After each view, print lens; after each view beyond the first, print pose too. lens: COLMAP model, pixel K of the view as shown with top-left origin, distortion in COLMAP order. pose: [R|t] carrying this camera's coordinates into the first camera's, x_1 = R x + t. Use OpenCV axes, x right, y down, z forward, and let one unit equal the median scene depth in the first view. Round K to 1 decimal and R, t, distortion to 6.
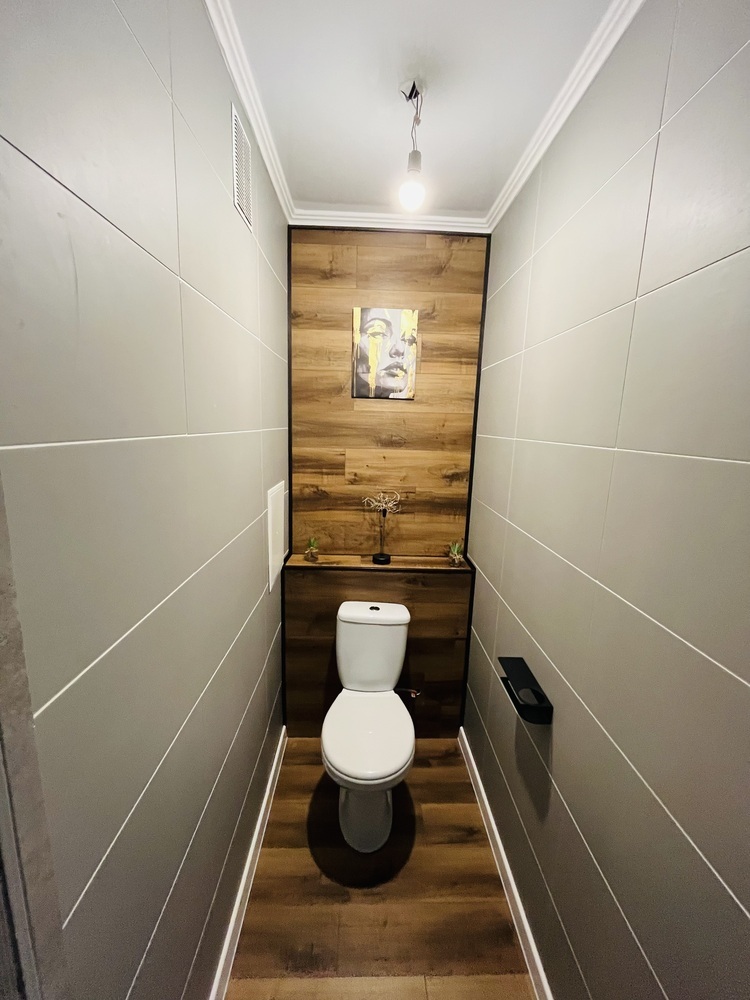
lens RADIAL K [[406.9, 0, 377.1], [0, 406.9, 499.6], [0, 0, 1]] dist [-0.001141, -0.000457]
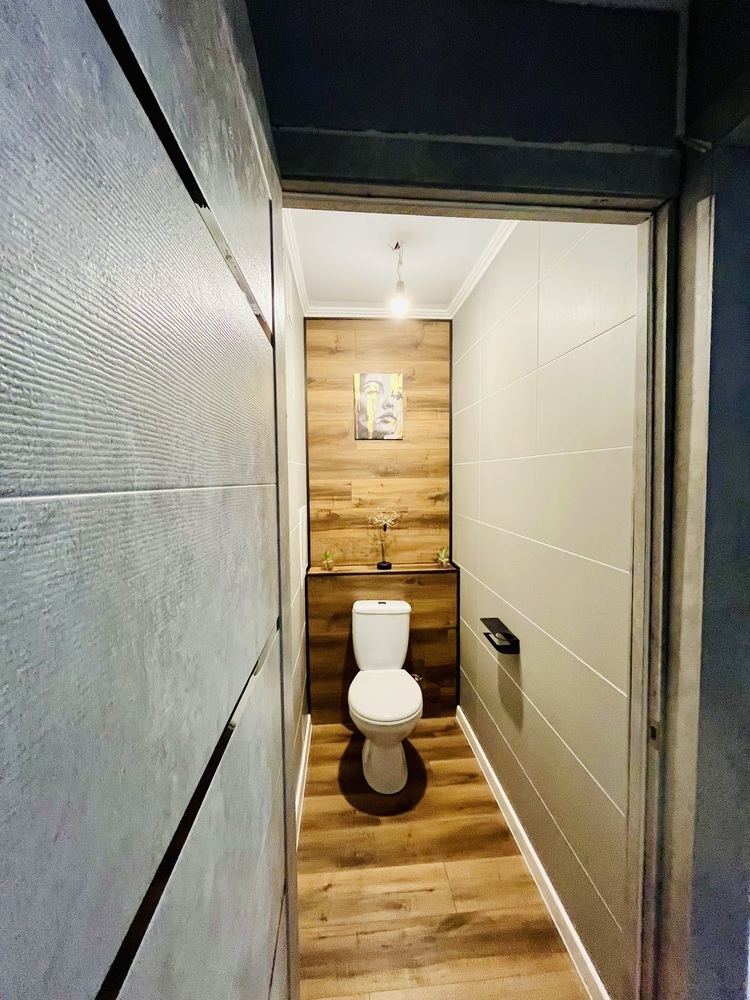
lens RADIAL K [[406.9, 0, 377.4], [0, 406.9, 500.2], [0, 0, 1]] dist [-0.001141, -0.000457]
pose [[0.997655, -0.045813, 0.050842, -0.067482], [0.051634, 0.991453, -0.119815, 0.100003], [-0.044918, 0.122160, 0.991494, -0.267660]]
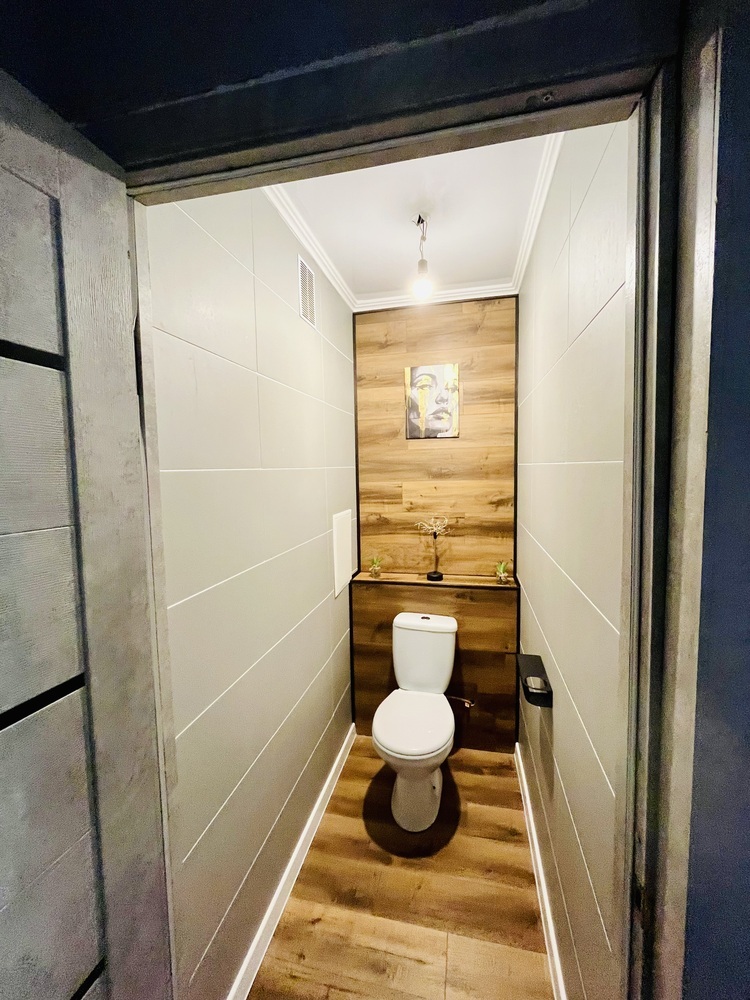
lens RADIAL K [[406.9, 0, 376.9], [0, 406.9, 499.7], [0, 0, 1]] dist [-0.001141, -0.000457]
pose [[0.967674, -0.032597, -0.250089, 0.153593], [0.005740, 0.994202, -0.107376, 0.056830], [0.252139, 0.102469, 0.962251, -0.164020]]
